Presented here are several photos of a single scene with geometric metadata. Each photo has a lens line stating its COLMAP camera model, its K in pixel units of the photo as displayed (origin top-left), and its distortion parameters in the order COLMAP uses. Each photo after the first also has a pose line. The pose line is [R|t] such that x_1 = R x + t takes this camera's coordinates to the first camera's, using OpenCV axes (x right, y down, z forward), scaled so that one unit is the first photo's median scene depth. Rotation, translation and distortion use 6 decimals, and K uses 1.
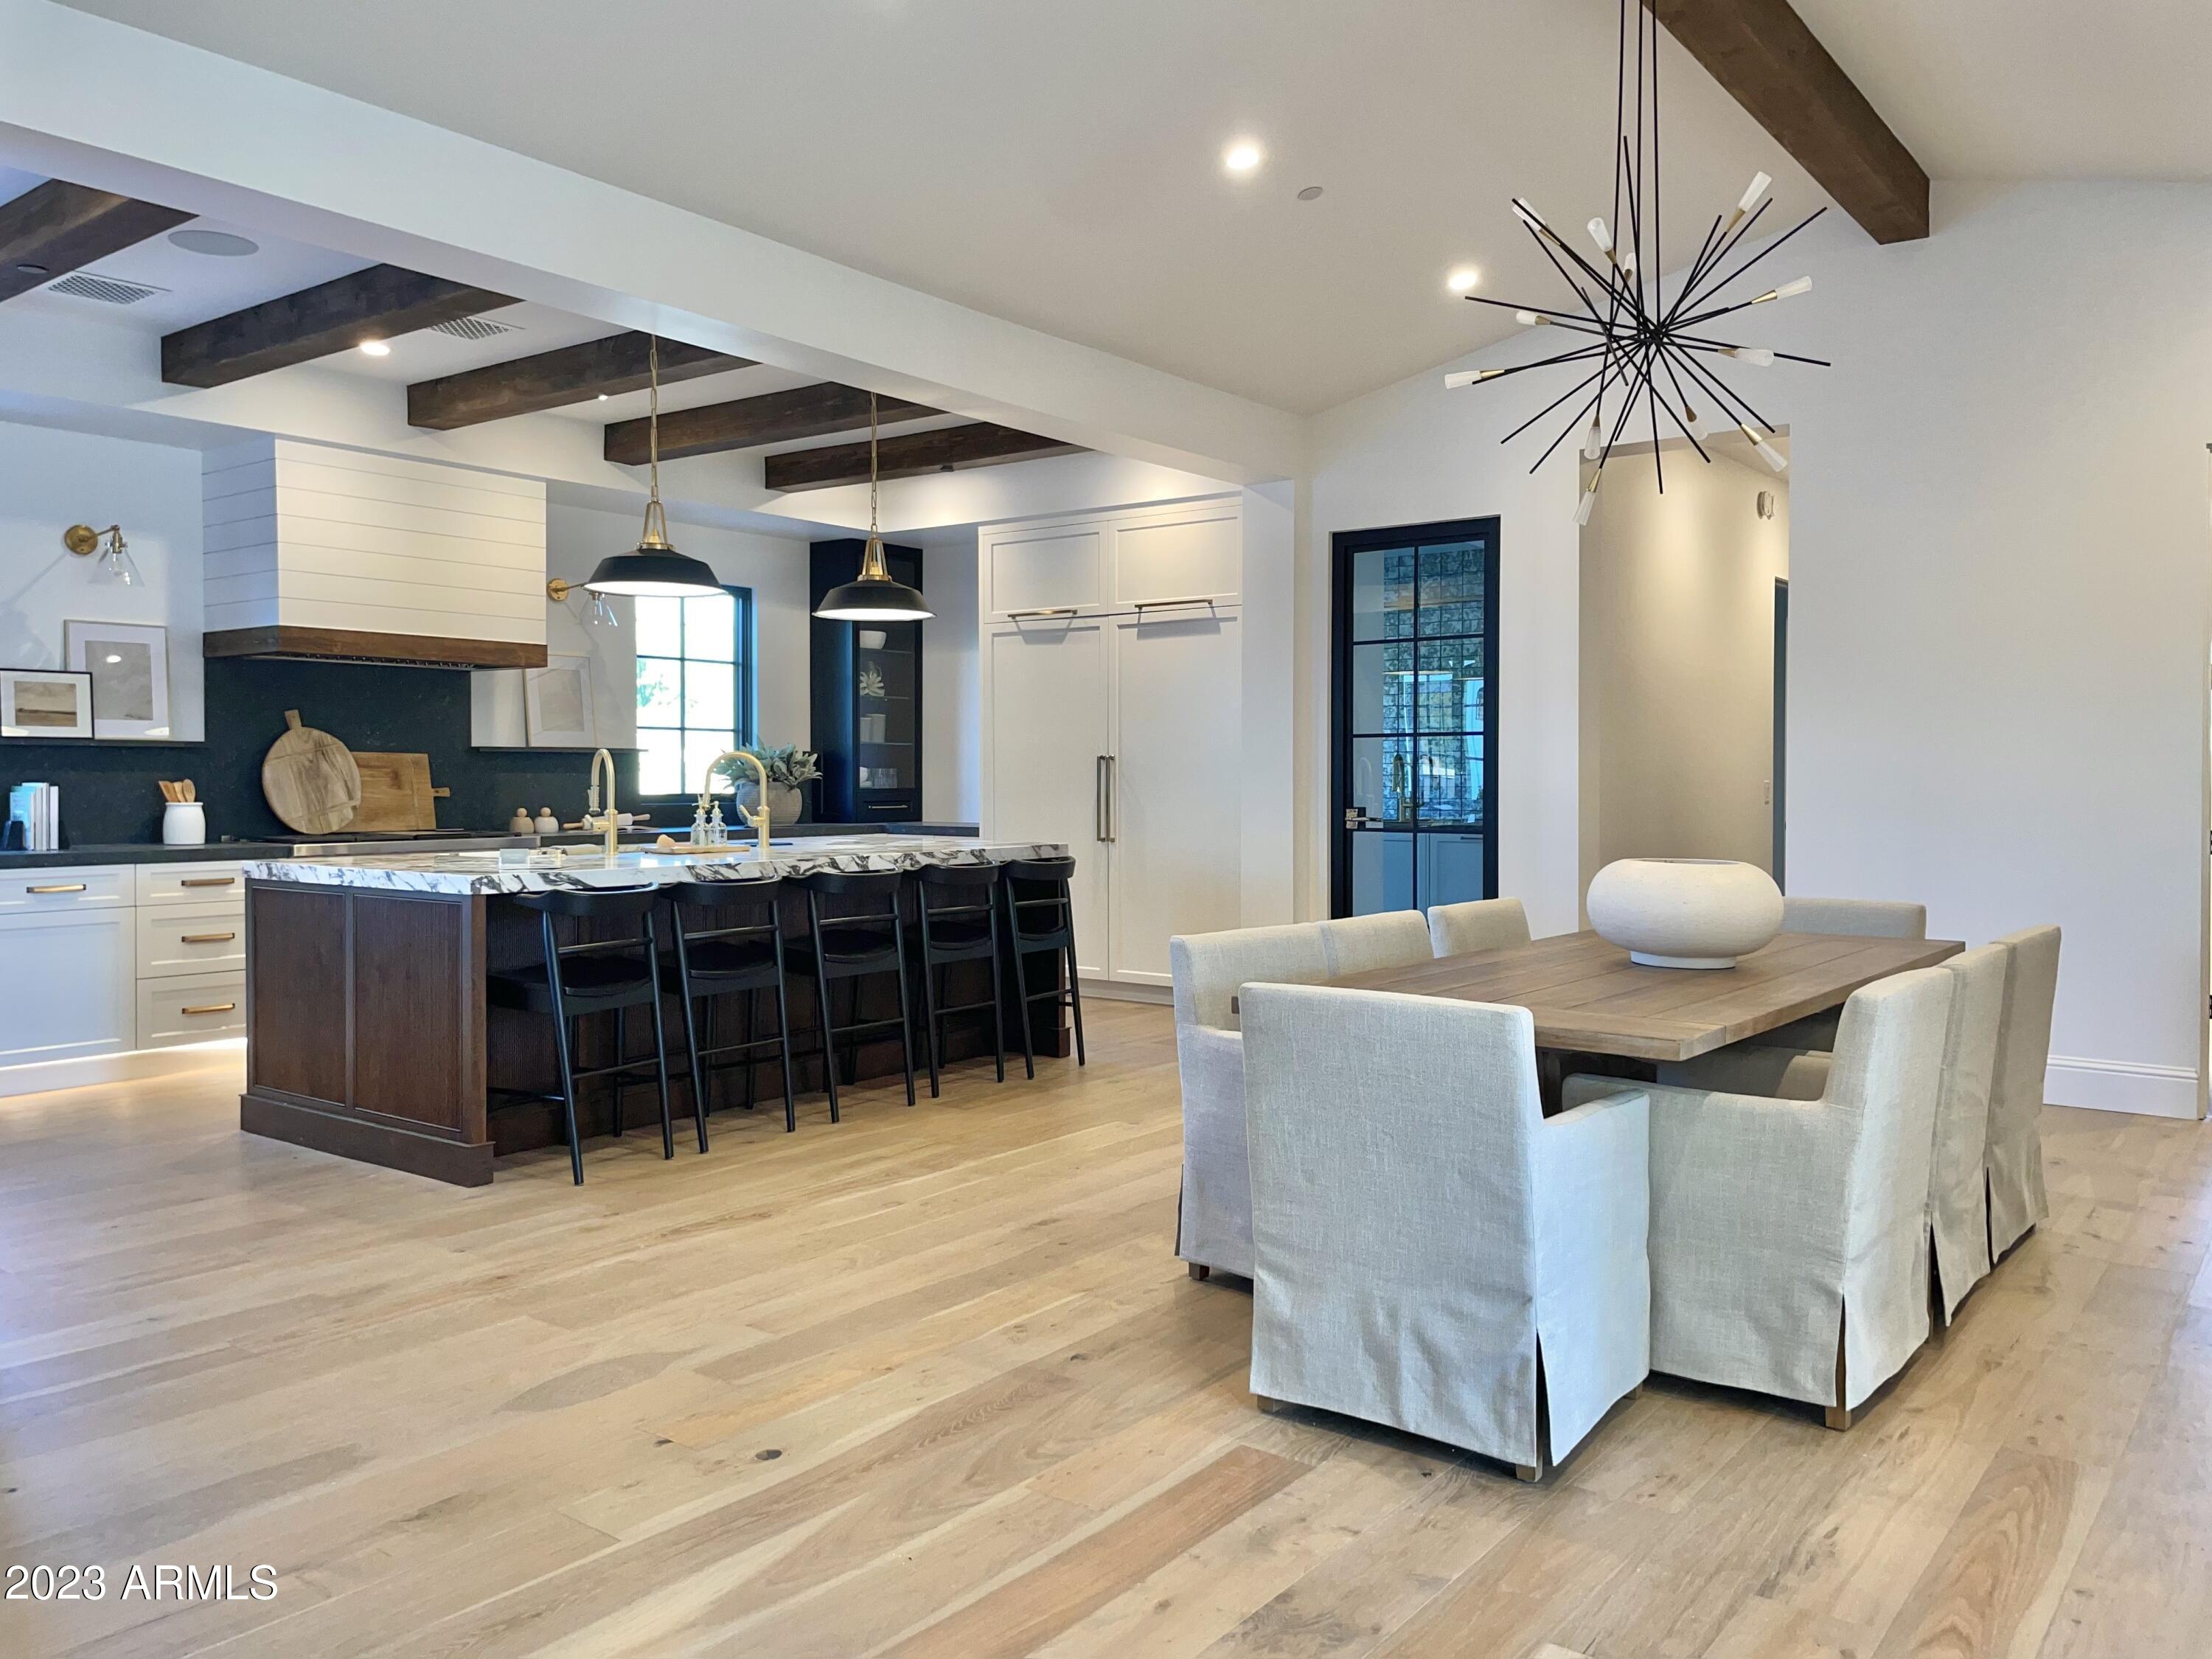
lens RADIAL K [[1680.5, 0, 1115.6], [0, 1680.5, 818.3], [0, 0, 1]] dist [0.069654, -0.071706]
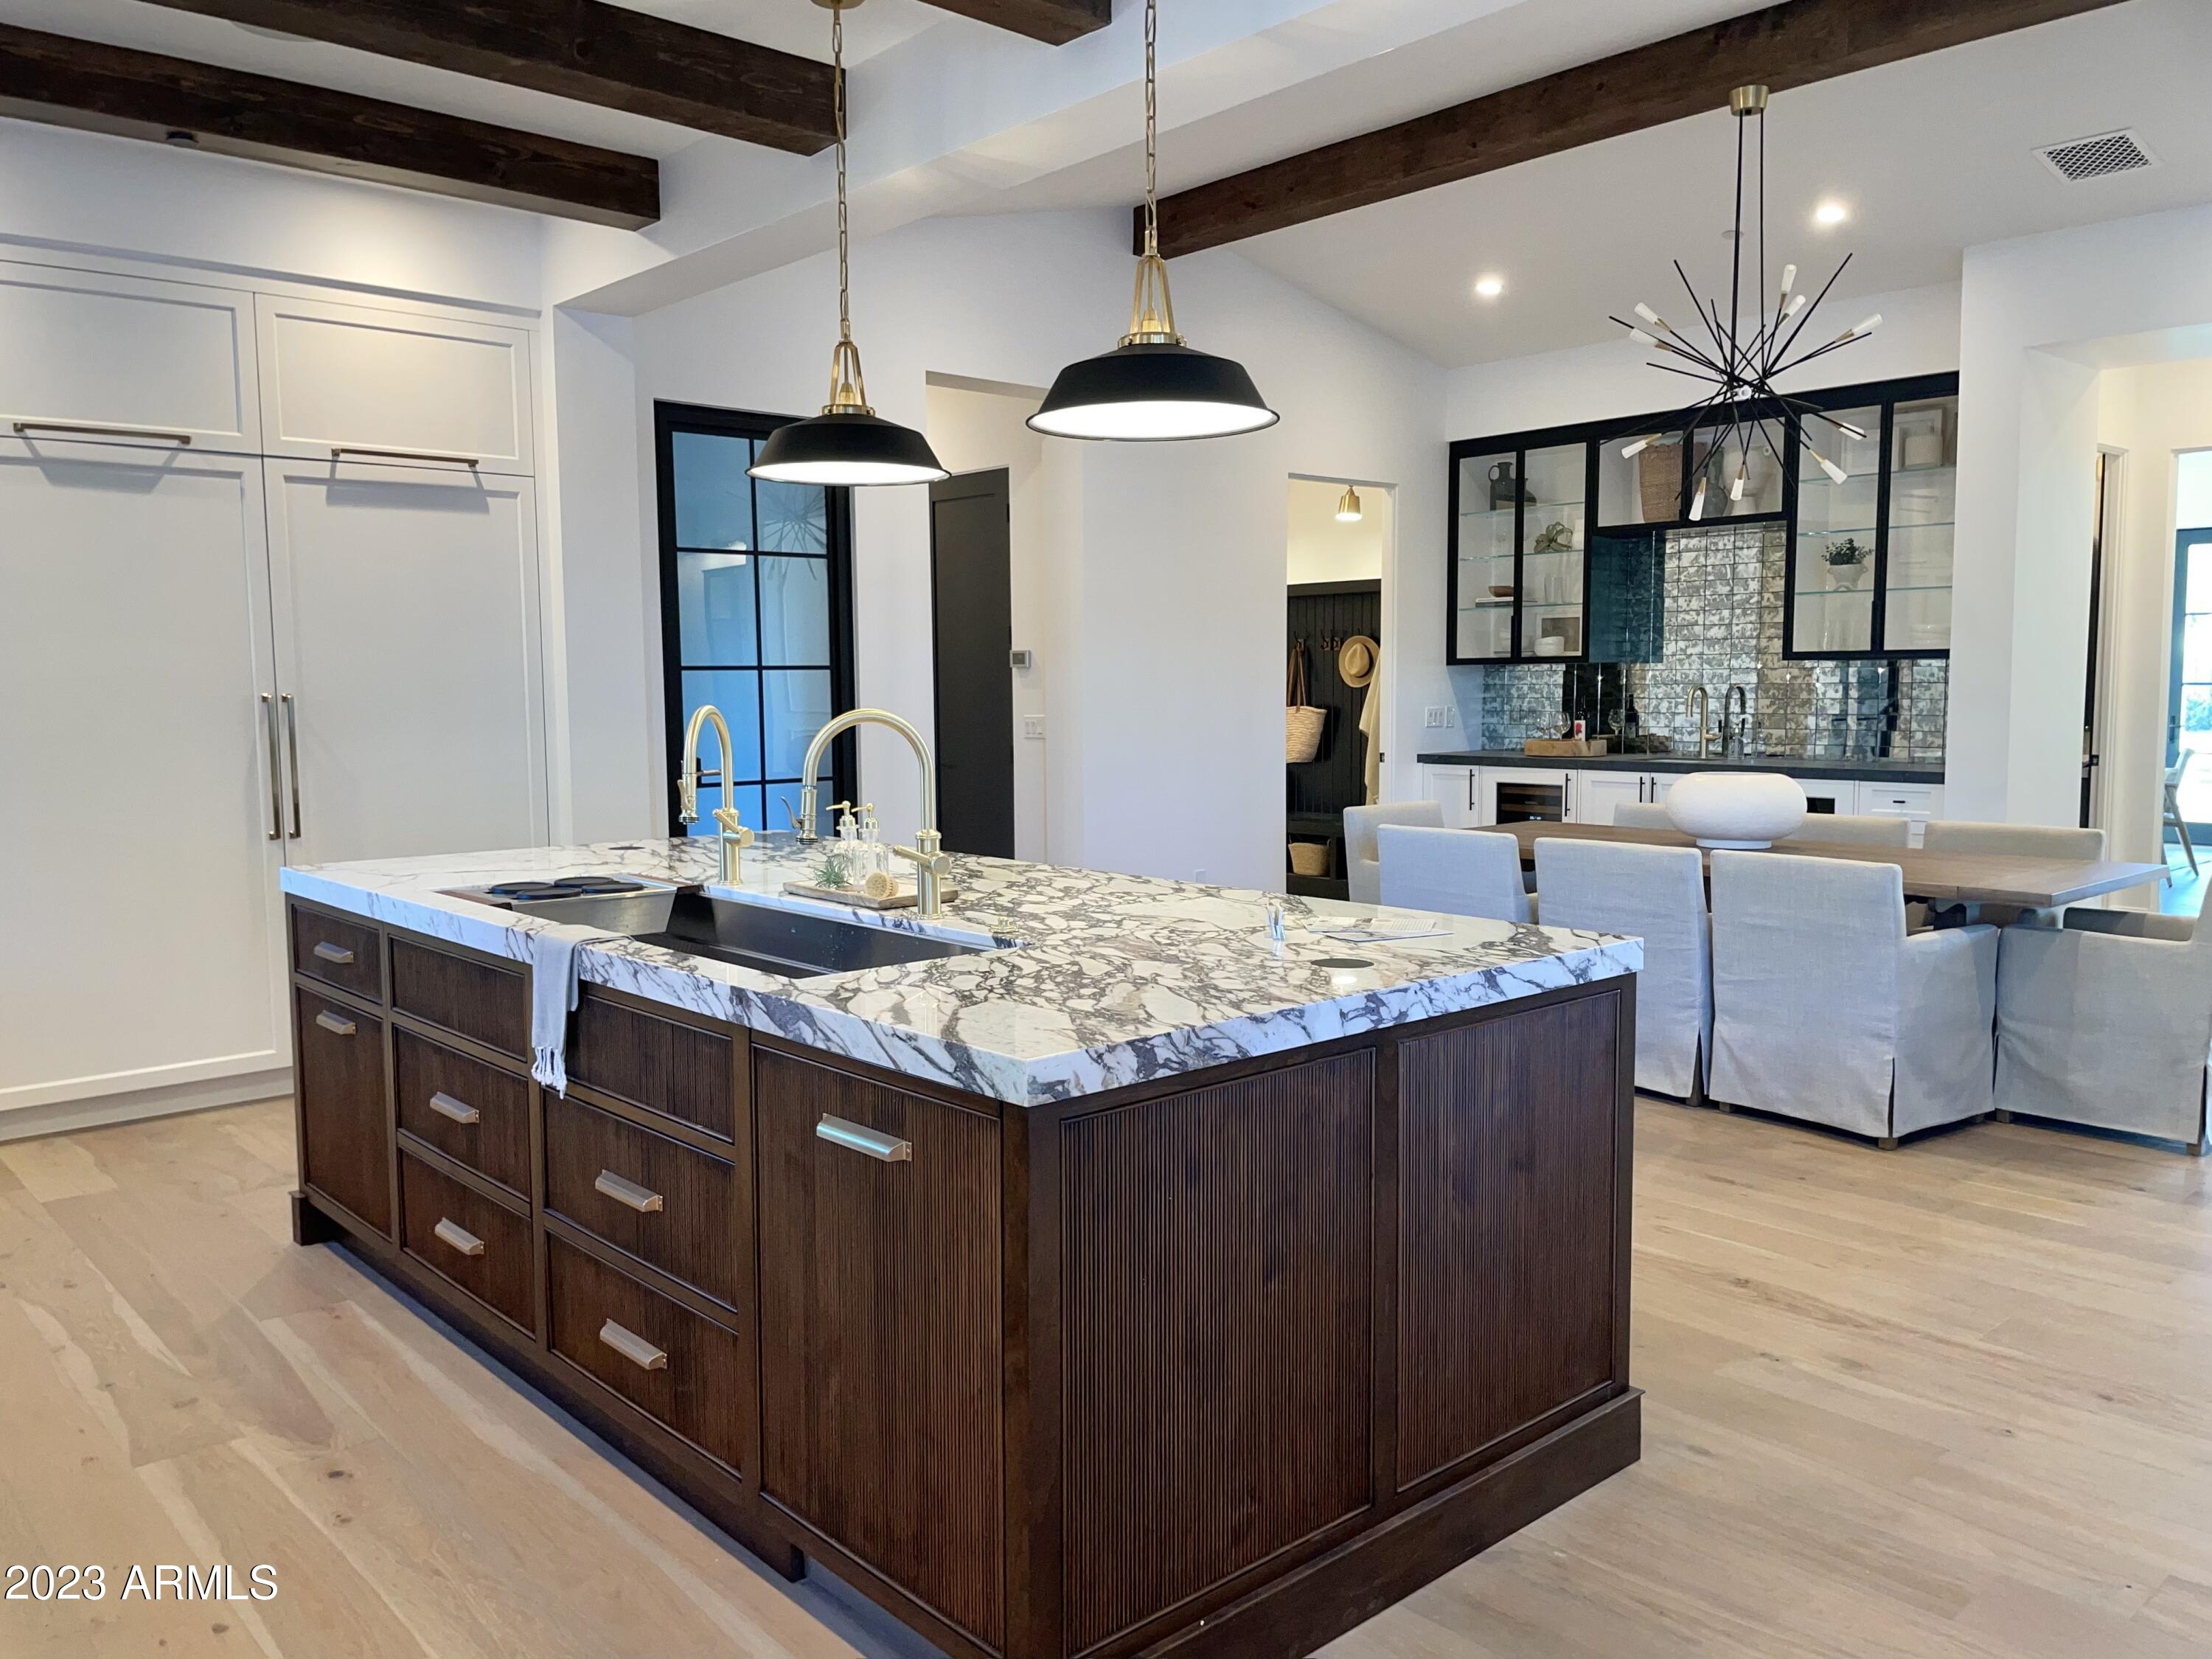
lens RADIAL K [[1680.5, 0, 1116.7], [0, 1680.5, 828.8], [0, 0, 1]] dist [0.069654, -0.071706]
pose [[0.184084, -0.092035, 0.978592, -0.642914], [0.032161, 0.995637, 0.087588, -0.039358], [-0.982384, 0.015349, 0.186240, 0.701614]]
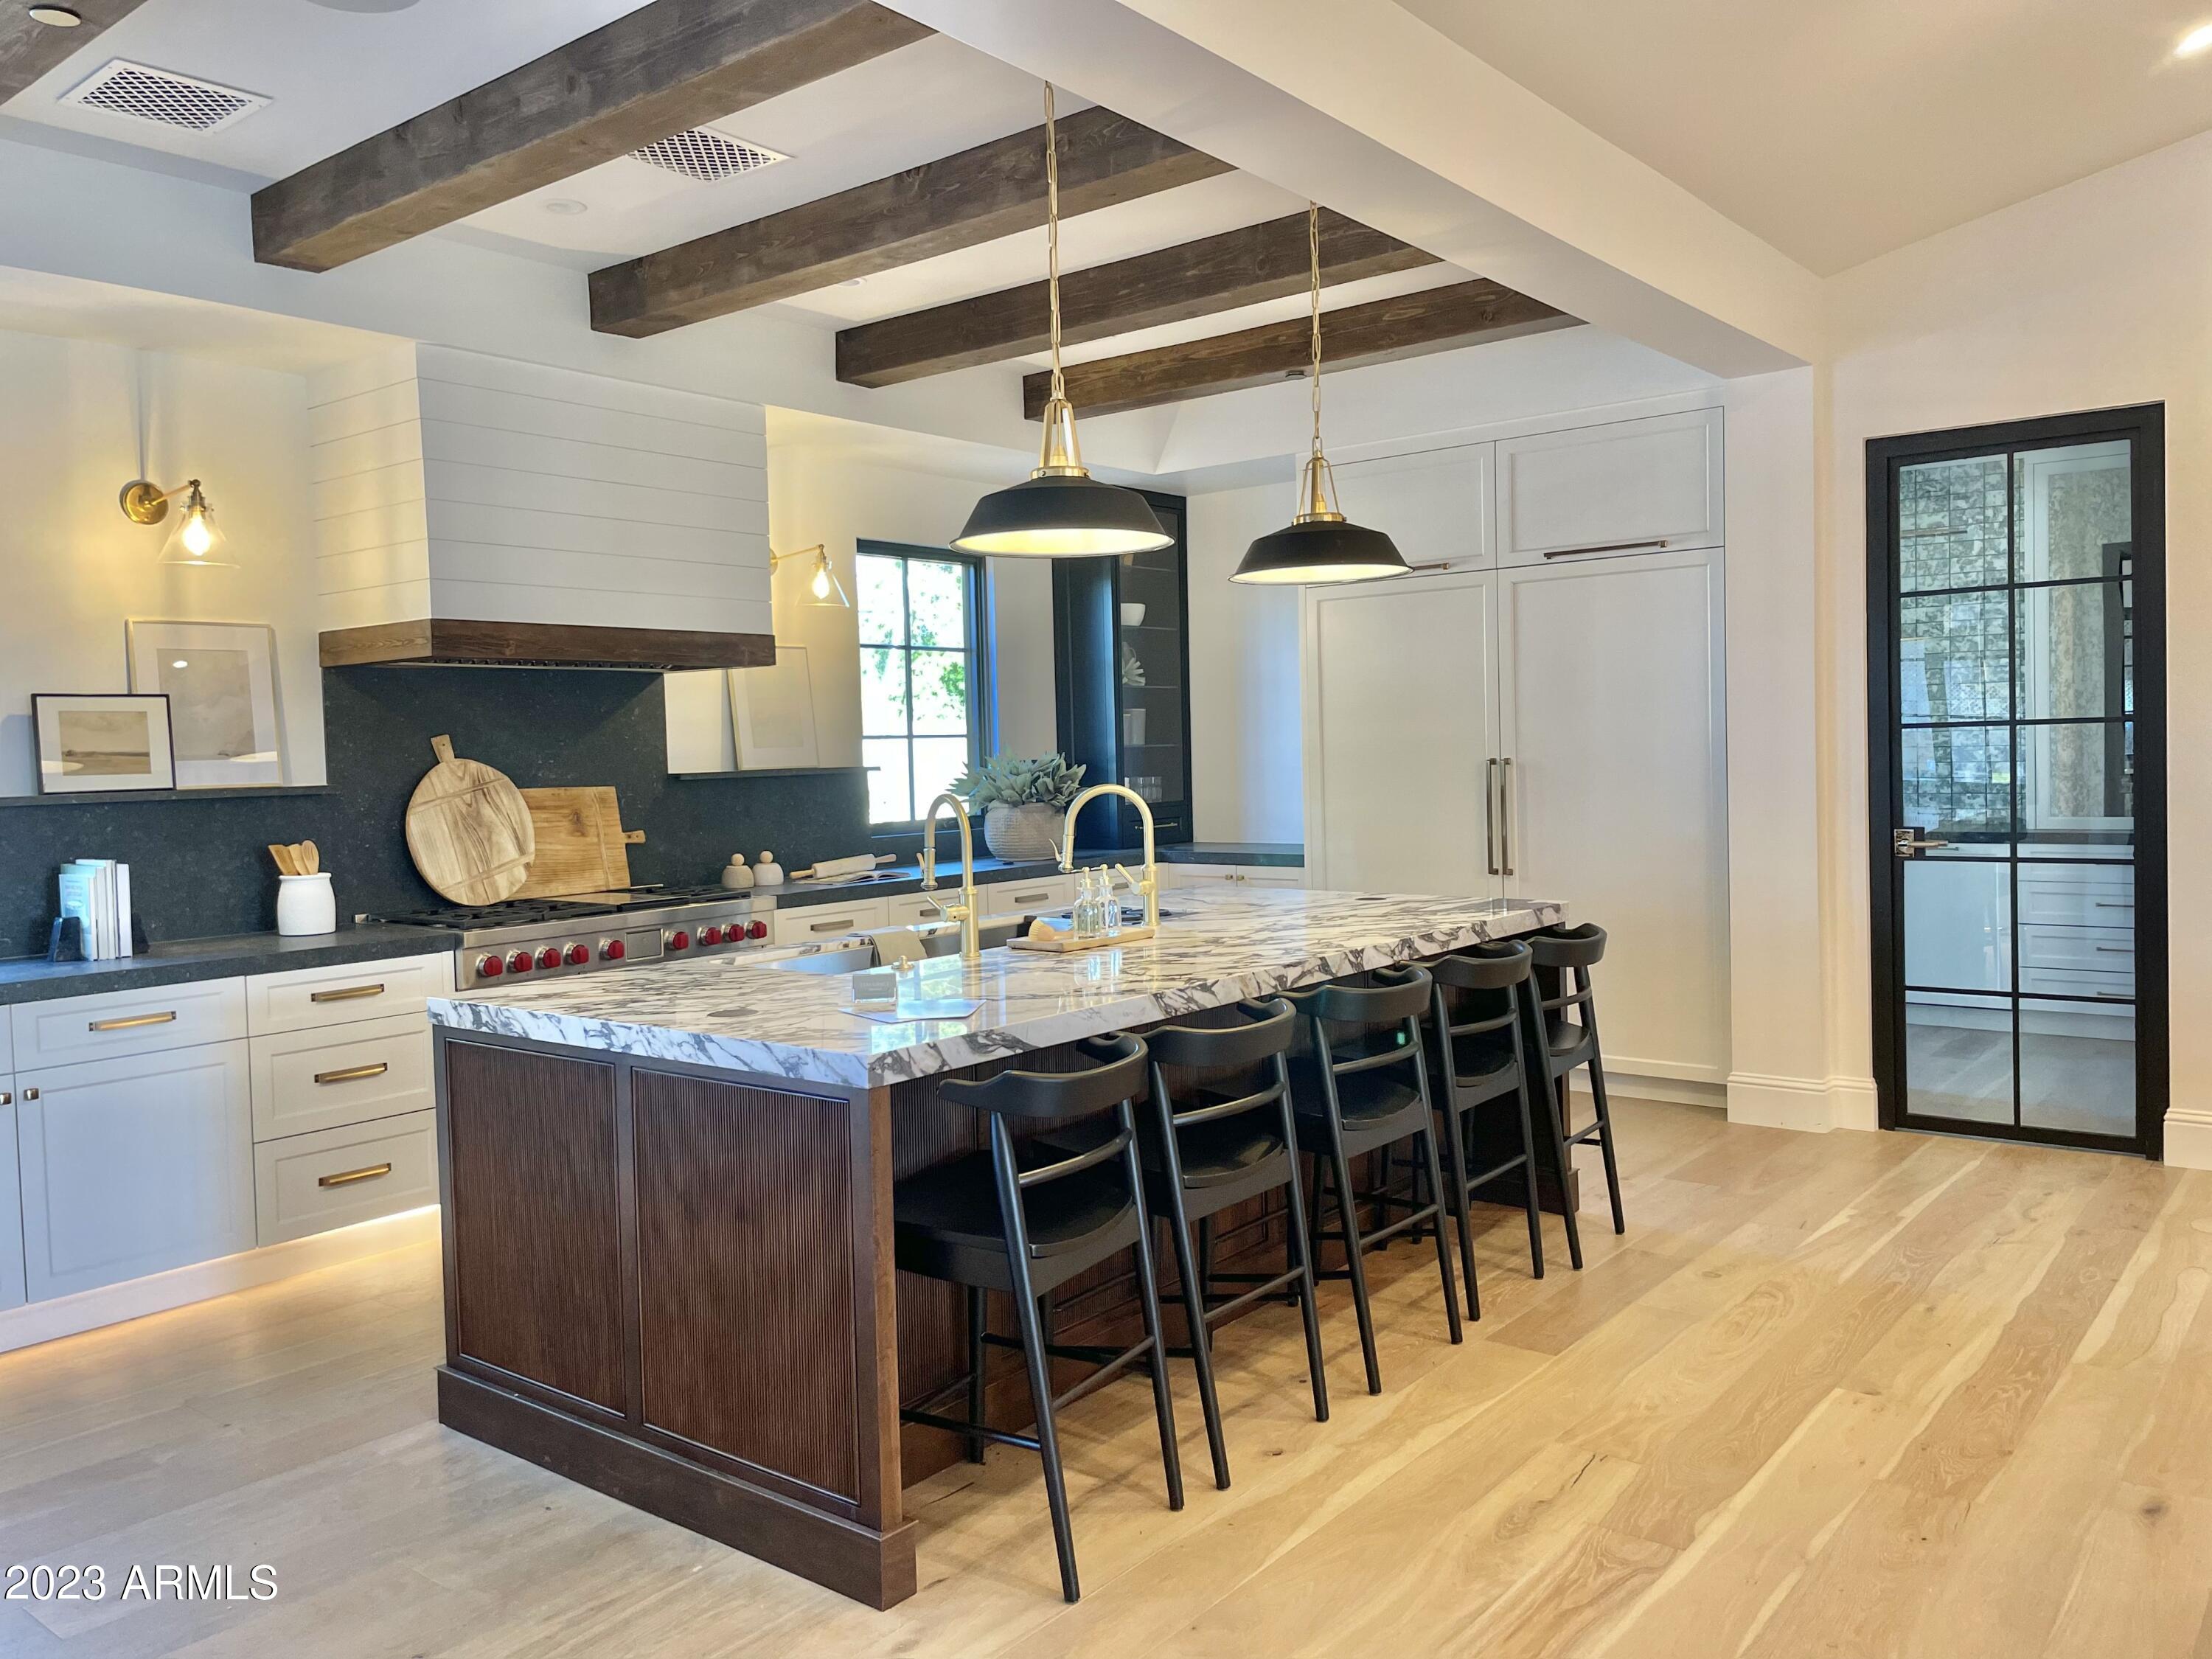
lens RADIAL K [[1680.5, 0, 1120.3], [0, 1680.5, 824.2], [0, 0, 1]] dist [0.069654, -0.071706]
pose [[0.999358, -0.027601, -0.022851, -0.185475], [0.028086, 0.999380, 0.021219, -0.034081], [0.022251, -0.021847, 0.999514, 0.293424]]
